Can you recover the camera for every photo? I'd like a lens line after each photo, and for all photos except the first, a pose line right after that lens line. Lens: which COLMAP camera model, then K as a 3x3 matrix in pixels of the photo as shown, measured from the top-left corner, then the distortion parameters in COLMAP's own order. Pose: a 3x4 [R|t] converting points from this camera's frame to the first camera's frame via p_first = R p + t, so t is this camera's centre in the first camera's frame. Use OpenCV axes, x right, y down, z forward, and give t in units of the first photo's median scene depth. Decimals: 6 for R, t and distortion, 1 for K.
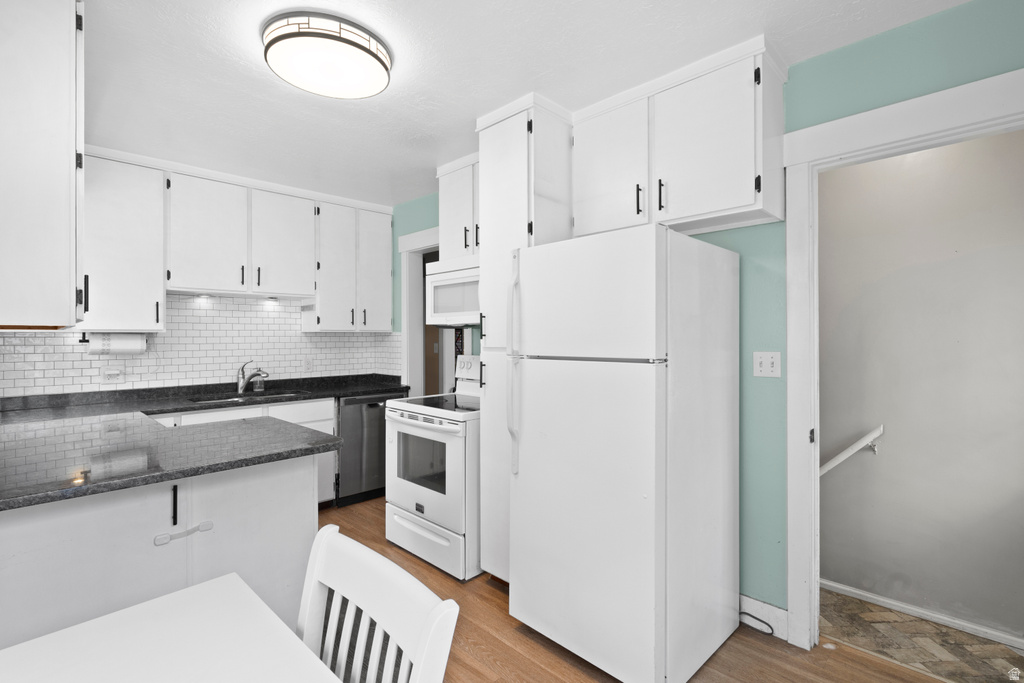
lens RADIAL K [[472.9, 0, 513.7], [0, 472.9, 339.3], [0, 0, 1]] dist [-0.007698, 0.002430]
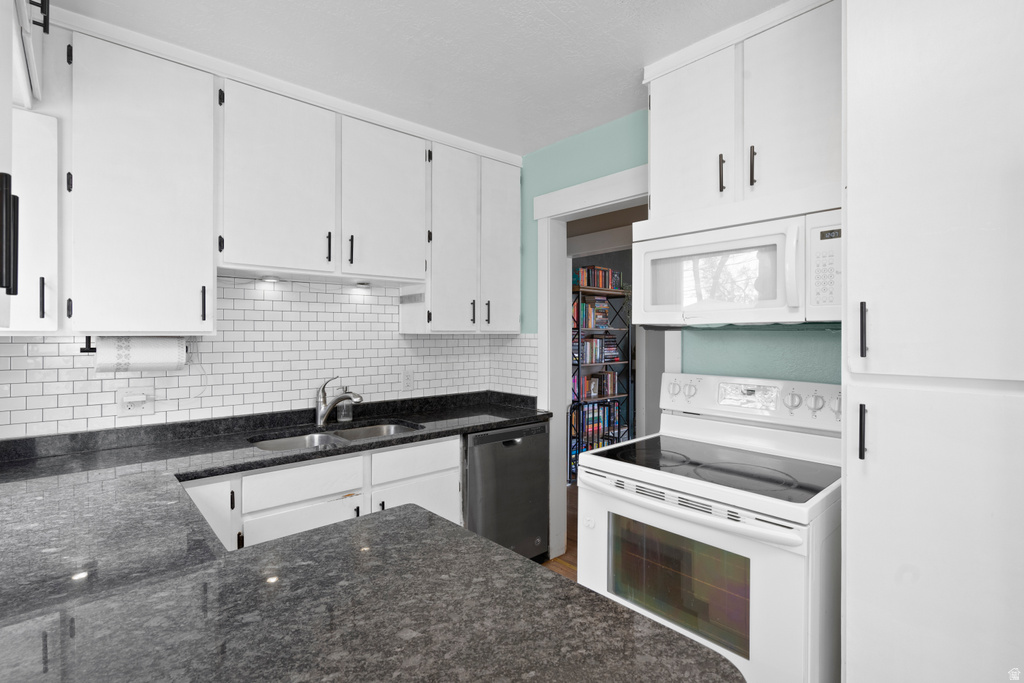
lens RADIAL K [[472.9, 0, 513.1], [0, 472.9, 335.5], [0, 0, 1]] dist [-0.007698, 0.002430]
pose [[0.998153, 0.003993, -0.060623, -0.280189], [-0.004063, 0.999991, -0.001031, -0.014345], [0.060618, 0.001276, 0.998160, 0.364367]]
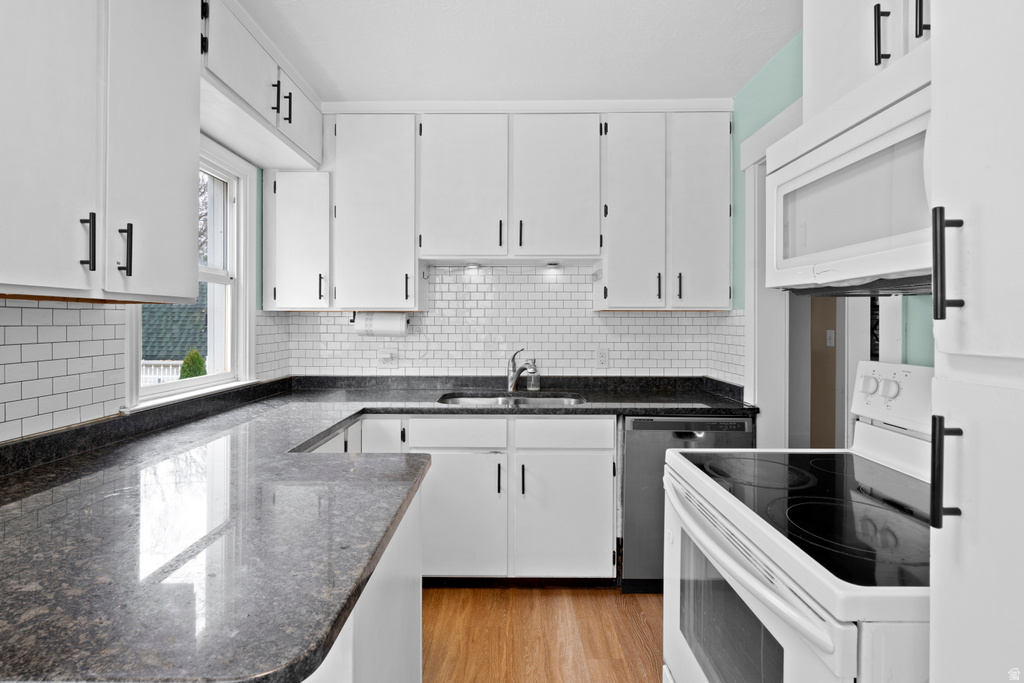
lens RADIAL K [[472.9, 0, 508.4], [0, 472.9, 319.0], [0, 0, 1]] dist [-0.007698, 0.002430]
pose [[0.696263, 0.003157, -0.717780, -0.035880], [-0.008800, 0.999953, -0.004139, 0.001145], [0.717733, 0.009198, 0.696257, 0.491357]]
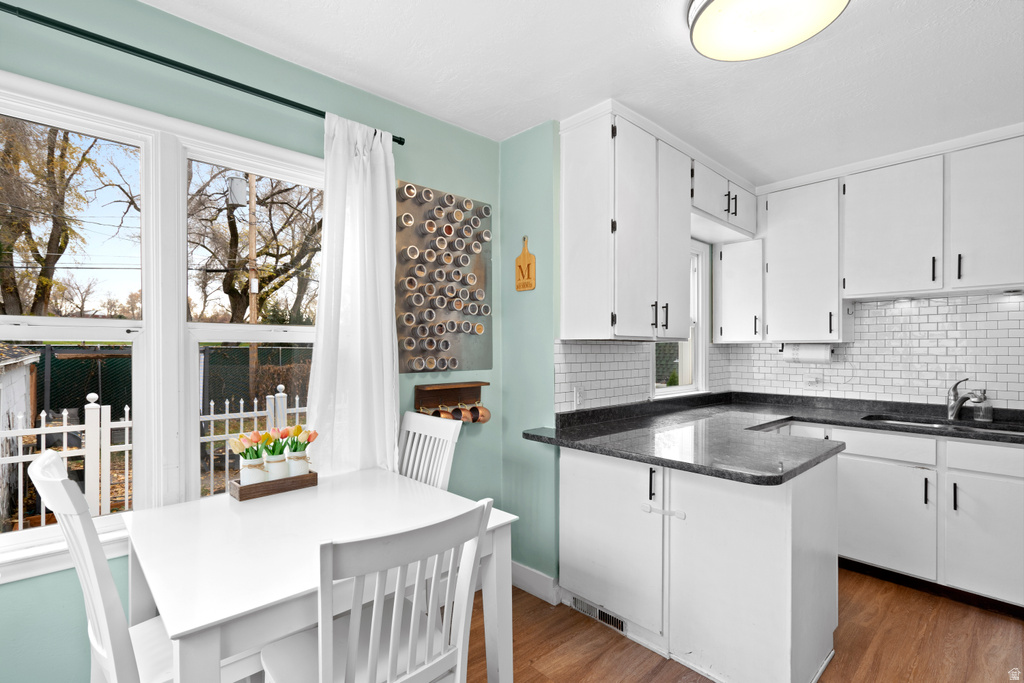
lens RADIAL K [[472.9, 0, 510.1], [0, 472.9, 349.4], [0, 0, 1]] dist [-0.007698, 0.002430]
pose [[-0.052186, 0.005522, -0.998622, 0.245701], [-0.006675, 0.999960, 0.005878, -0.001365], [0.998615, 0.006973, -0.052147, 0.331825]]
